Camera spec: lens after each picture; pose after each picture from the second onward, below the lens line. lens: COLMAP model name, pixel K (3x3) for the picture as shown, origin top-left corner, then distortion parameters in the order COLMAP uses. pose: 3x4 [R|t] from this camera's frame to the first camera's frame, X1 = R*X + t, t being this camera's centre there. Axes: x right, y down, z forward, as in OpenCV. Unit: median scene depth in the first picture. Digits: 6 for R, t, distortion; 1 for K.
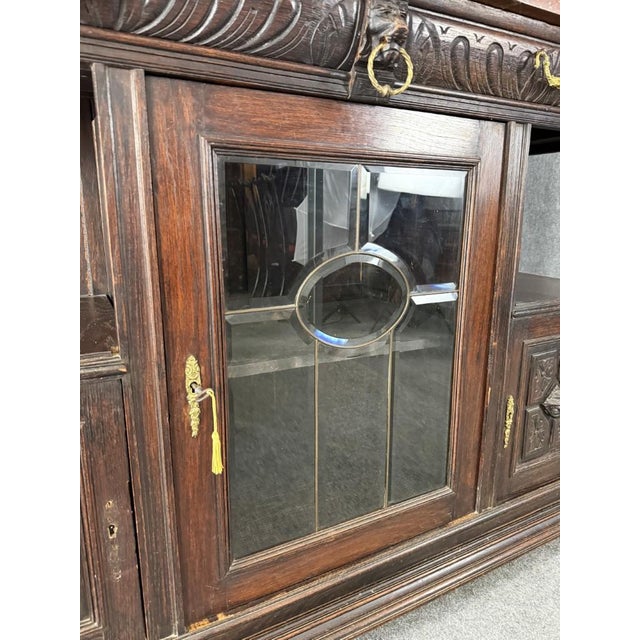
lens RADIAL K [[459.9, 0, 316.1], [0, 459.9, 331.4], [0, 0, 1]] dist [0.006813, -0.016341]
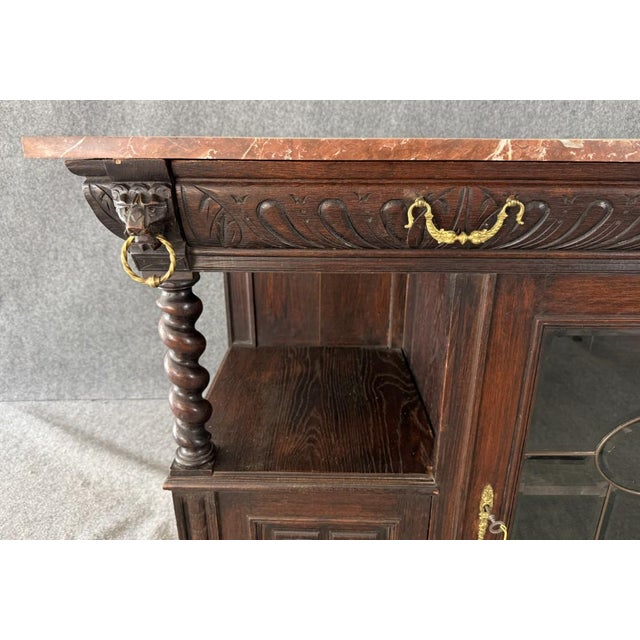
lens RADIAL K [[459.9, 0, 317.0], [0, 459.9, 318.1], [0, 0, 1]] dist [0.006813, -0.016341]
pose [[0.878015, 0.167872, -0.448228, -0.210662], [-0.102622, 0.980723, 0.166284, -0.539414], [0.467502, -0.100002, 0.878318, -0.207902]]
